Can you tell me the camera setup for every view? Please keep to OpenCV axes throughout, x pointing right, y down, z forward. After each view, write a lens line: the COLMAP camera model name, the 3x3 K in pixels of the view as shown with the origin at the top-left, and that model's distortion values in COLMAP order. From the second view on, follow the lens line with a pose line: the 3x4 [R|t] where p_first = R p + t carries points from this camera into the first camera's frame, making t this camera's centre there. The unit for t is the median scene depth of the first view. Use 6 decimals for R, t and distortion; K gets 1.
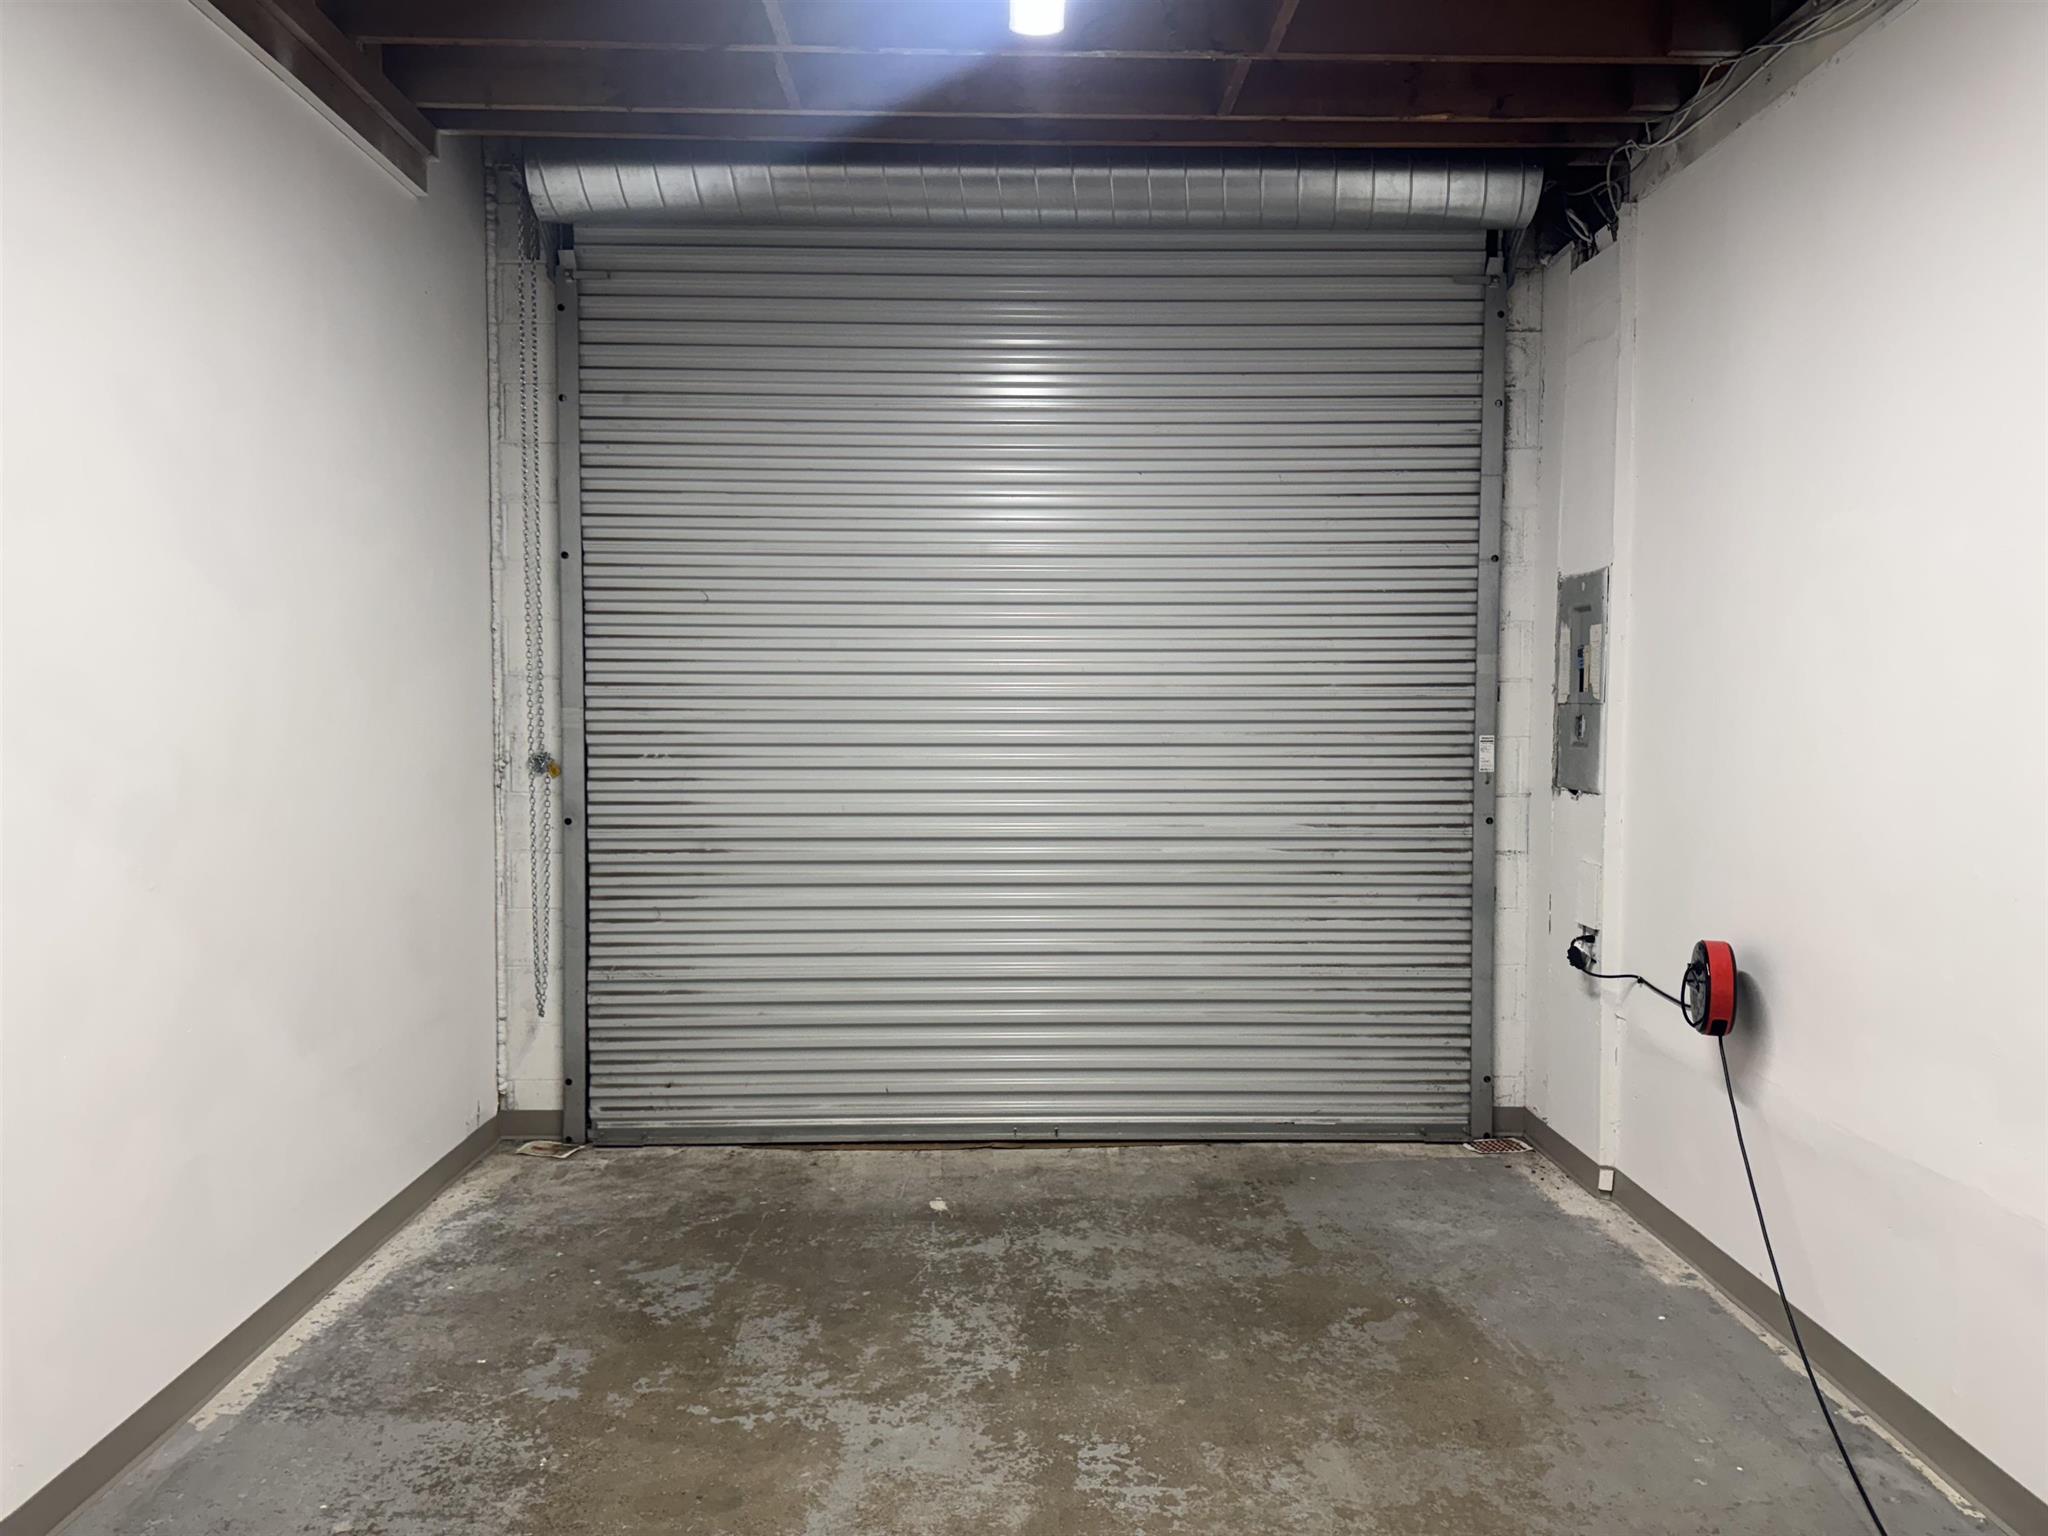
lens RADIAL K [[1439.5, 0, 1024.0], [0, 1439.5, 768.0], [0, 0, 1]] dist [0.173685, -0.373107]
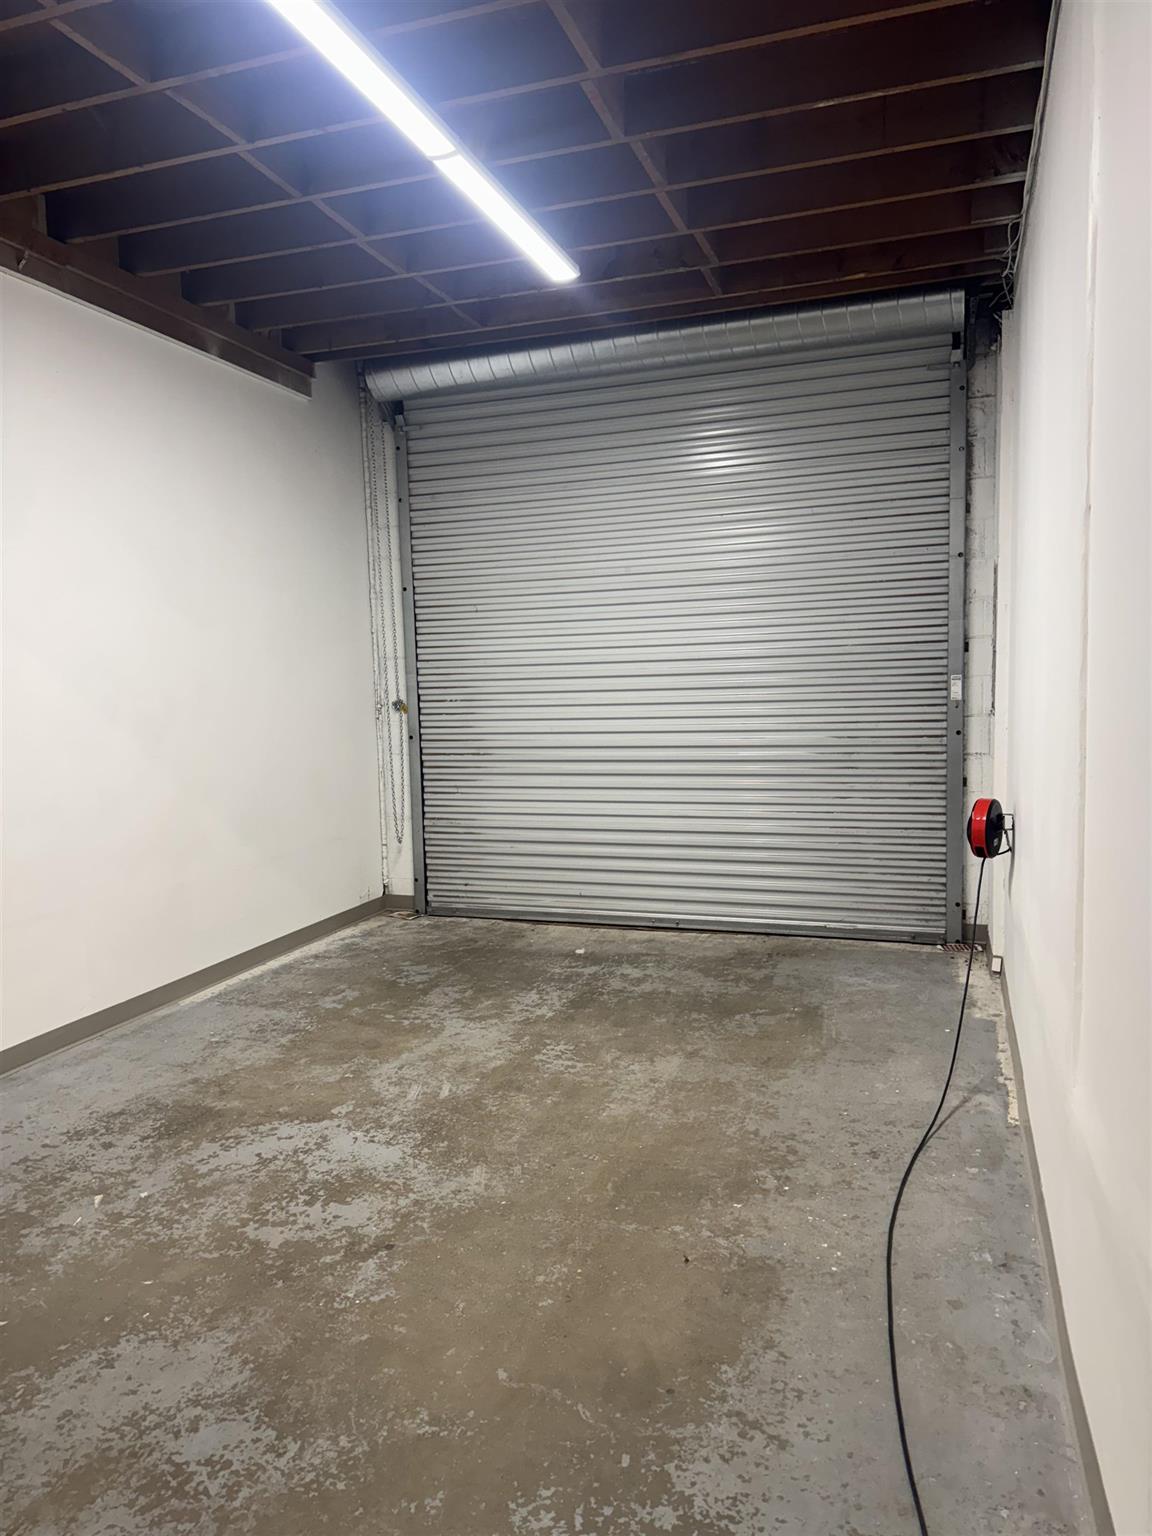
lens RADIAL K [[1079.7, 0, 574.7], [0, 1079.7, 791.1], [0, 0, 1]] dist [0.173685, -0.373107]
pose [[0.936162, 0.010291, -0.351418, 0.353196], [0.009409, 0.998480, 0.054303, 0.031840], [0.351443, -0.054143, 0.934642, -0.193111]]
